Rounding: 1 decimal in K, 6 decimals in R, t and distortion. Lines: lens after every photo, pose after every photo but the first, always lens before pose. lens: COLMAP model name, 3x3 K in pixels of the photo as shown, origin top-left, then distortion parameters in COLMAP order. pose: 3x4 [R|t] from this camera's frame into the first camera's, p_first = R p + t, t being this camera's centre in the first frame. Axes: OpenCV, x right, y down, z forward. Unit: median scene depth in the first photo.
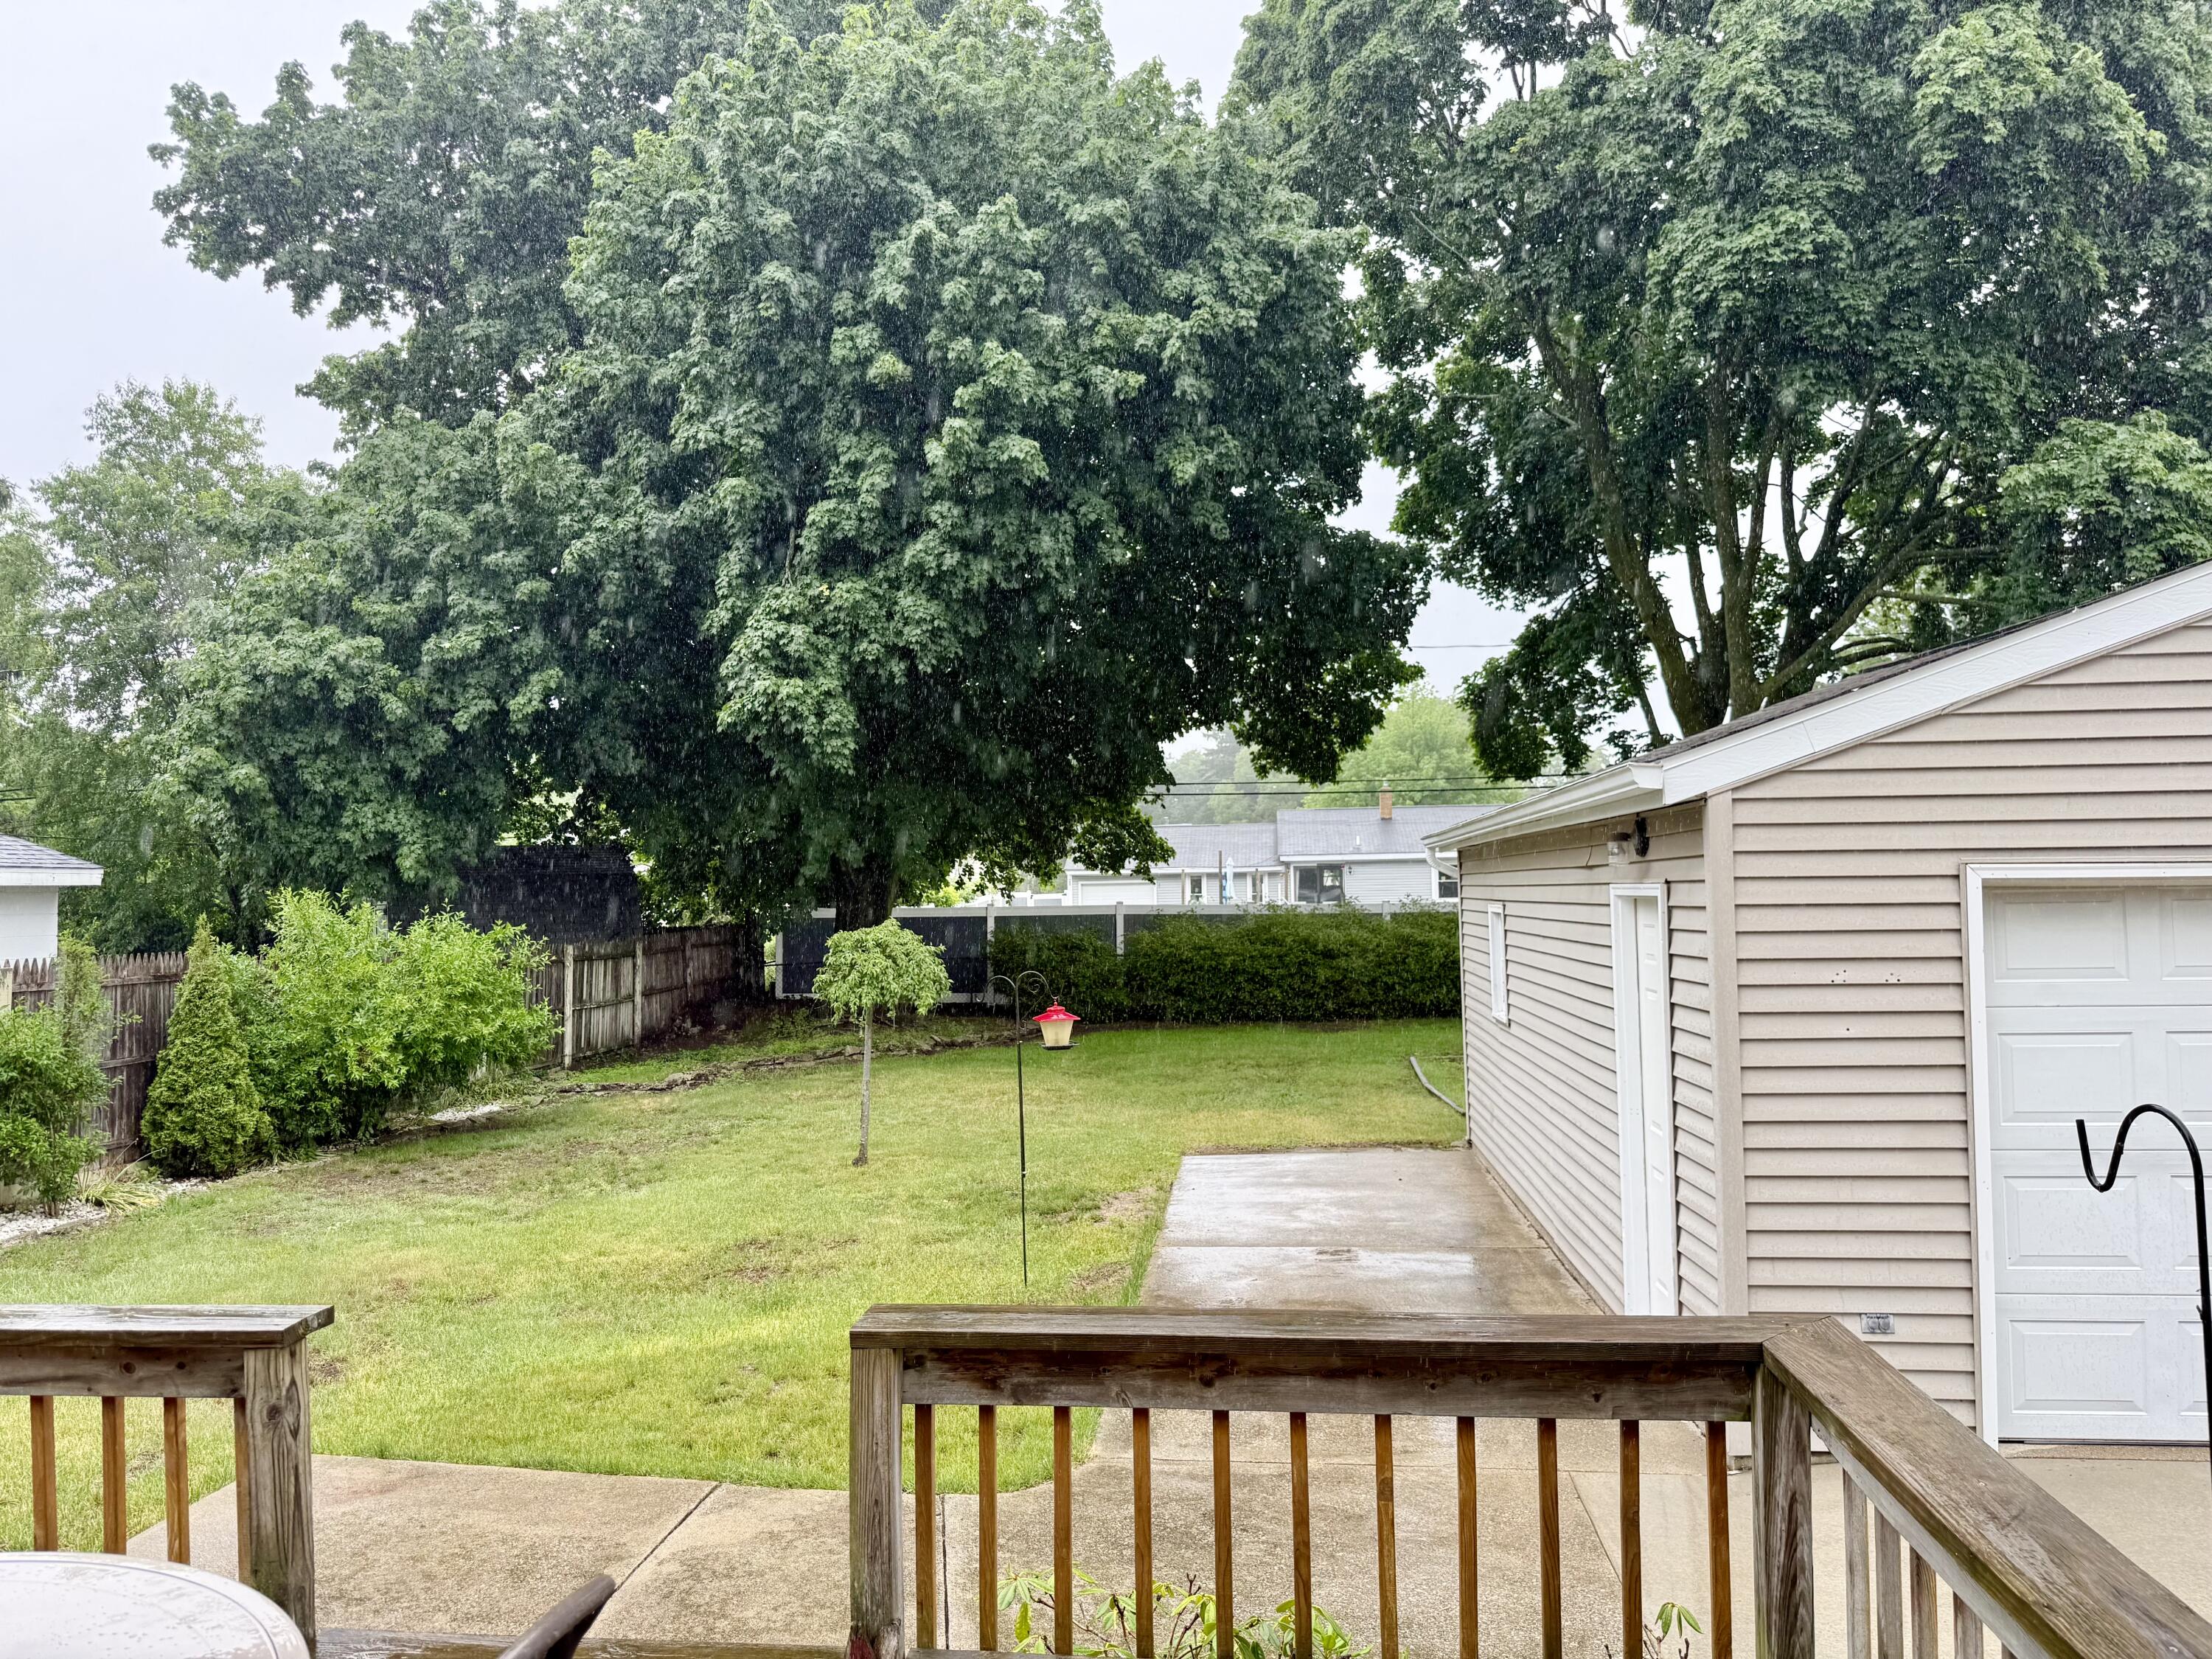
lens RADIAL K [[1545.3, 0, 1096.4], [0, 1545.3, 827.0], [0, 0, 1]] dist [0.195046, -0.326042]
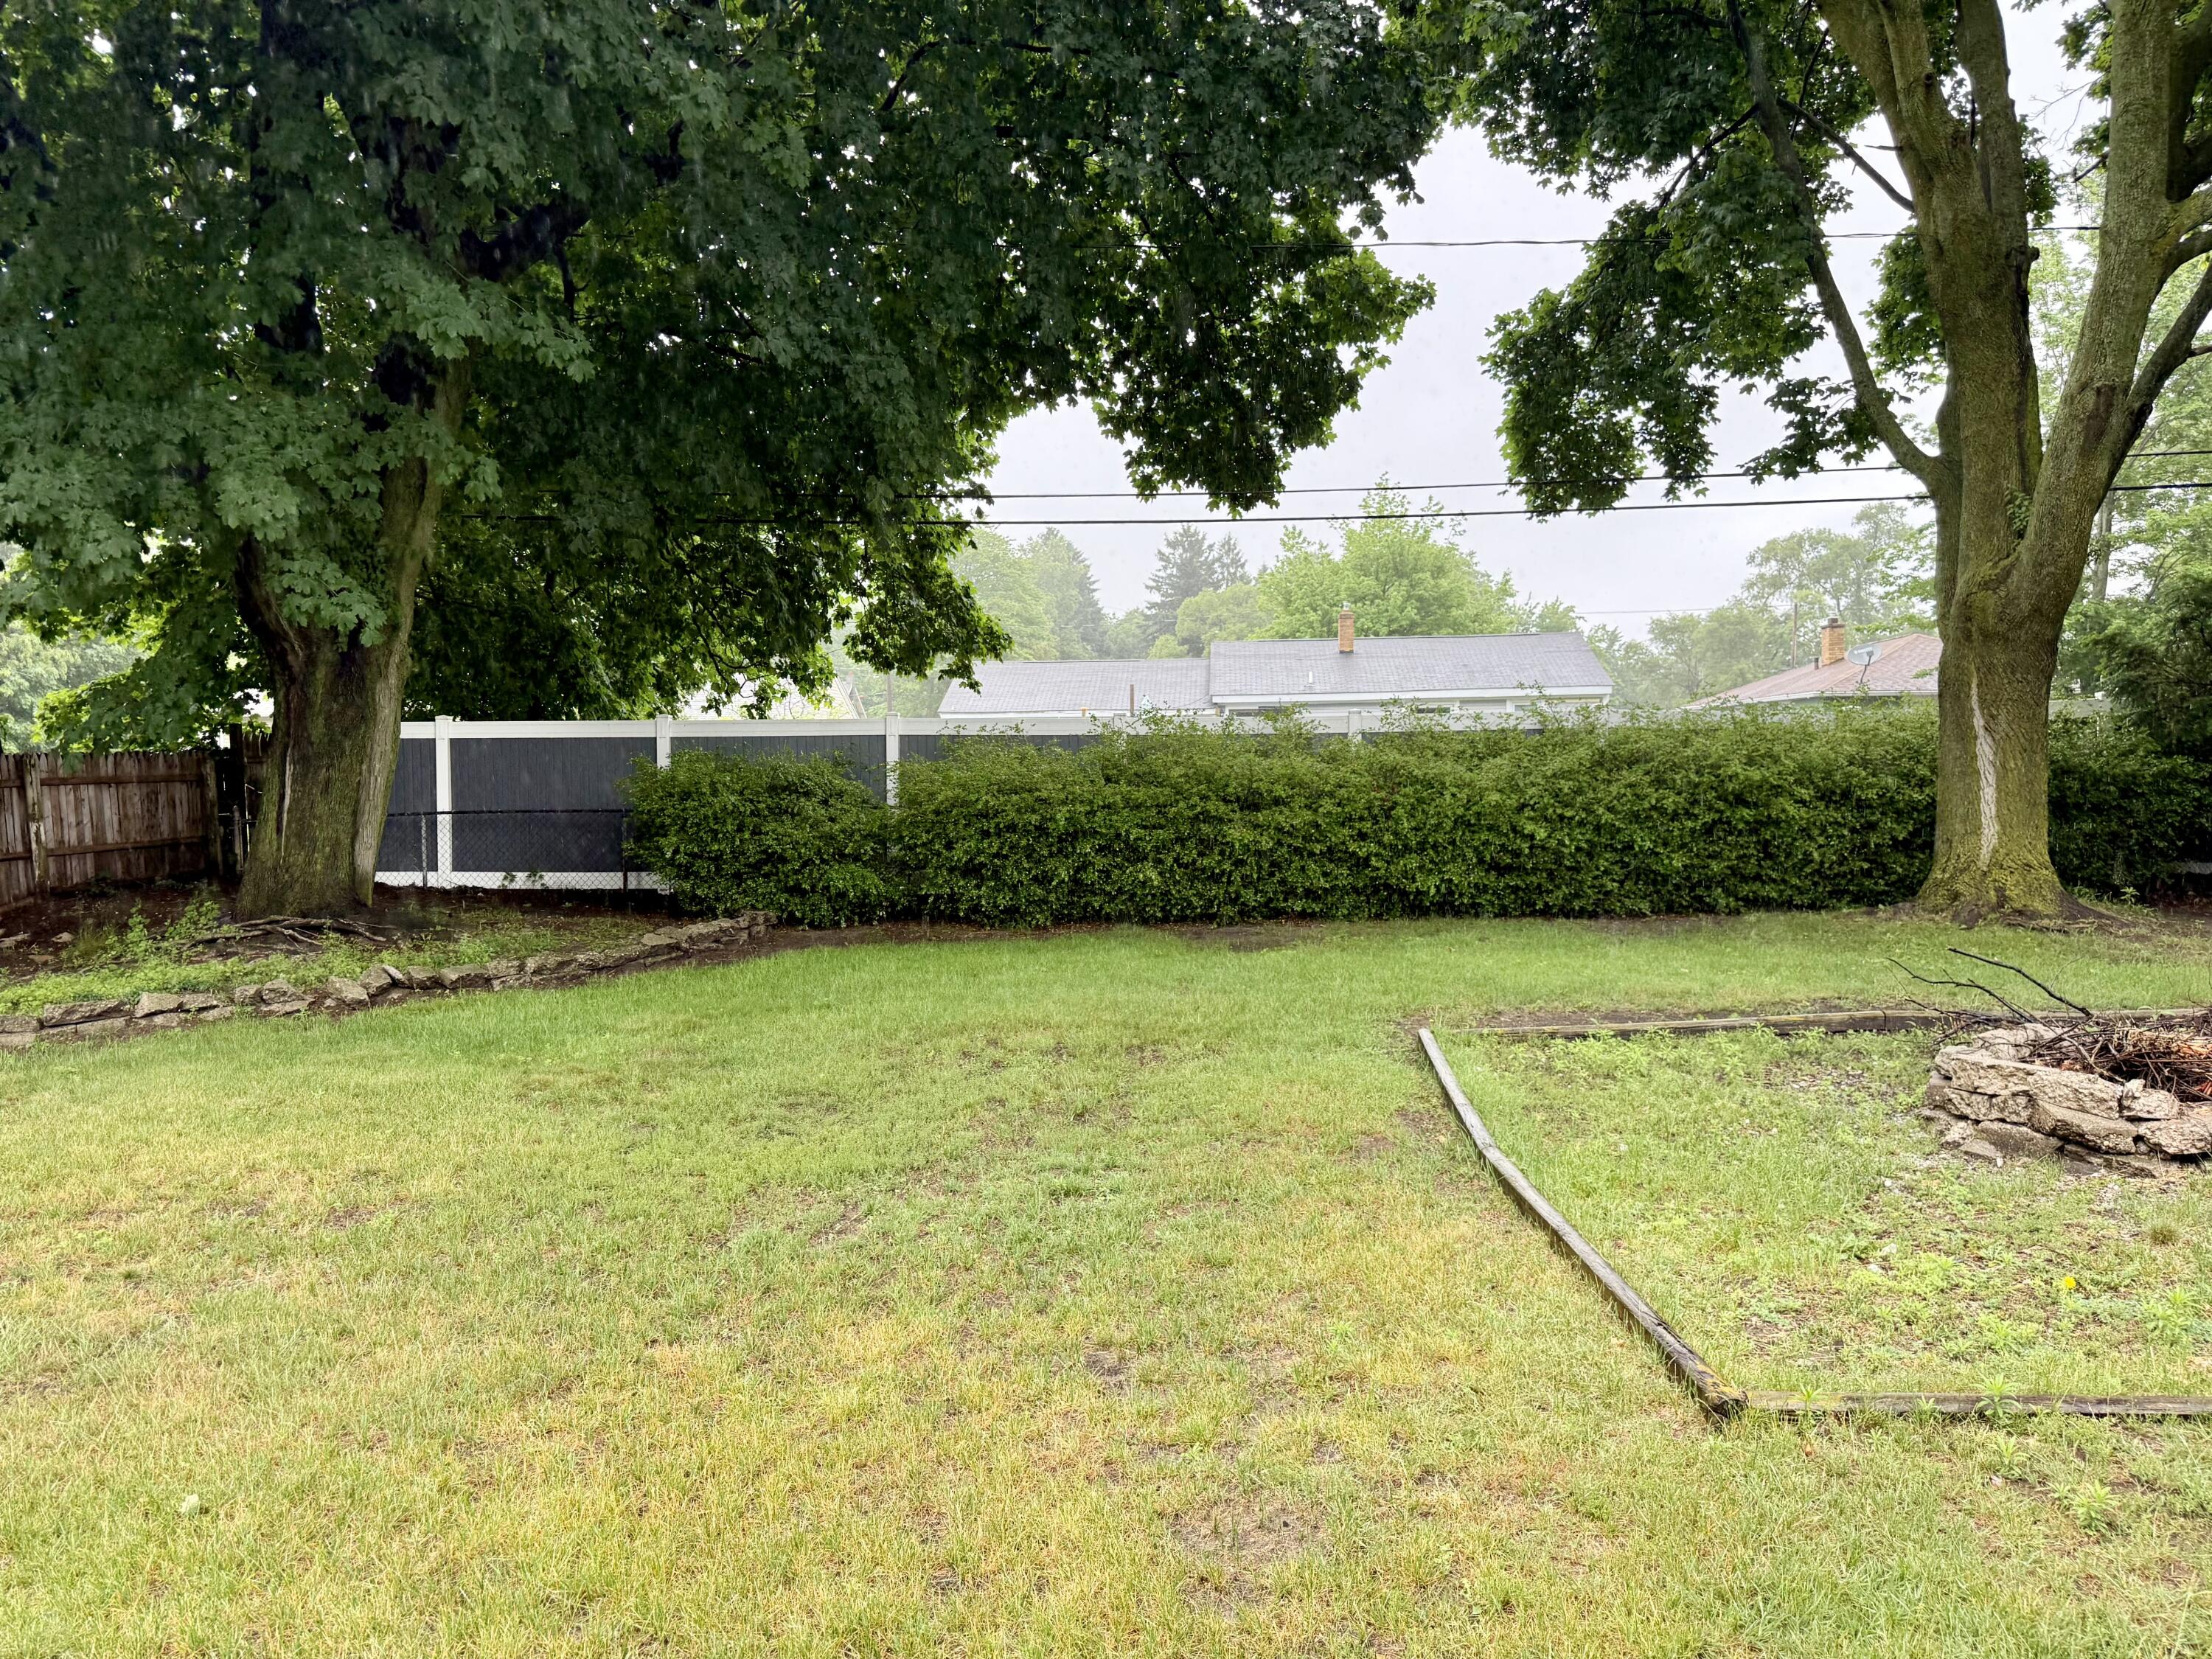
lens RADIAL K [[1545.3, 0, 1096.4], [0, 1545.3, 827.0], [0, 0, 1]] dist [0.195046, -0.326042]
pose [[0.999582, -0.000858, 0.028886, 0.072039], [-0.001618, 0.996330, 0.085576, 0.040377], [-0.028853, -0.085587, 0.995913, 0.416385]]
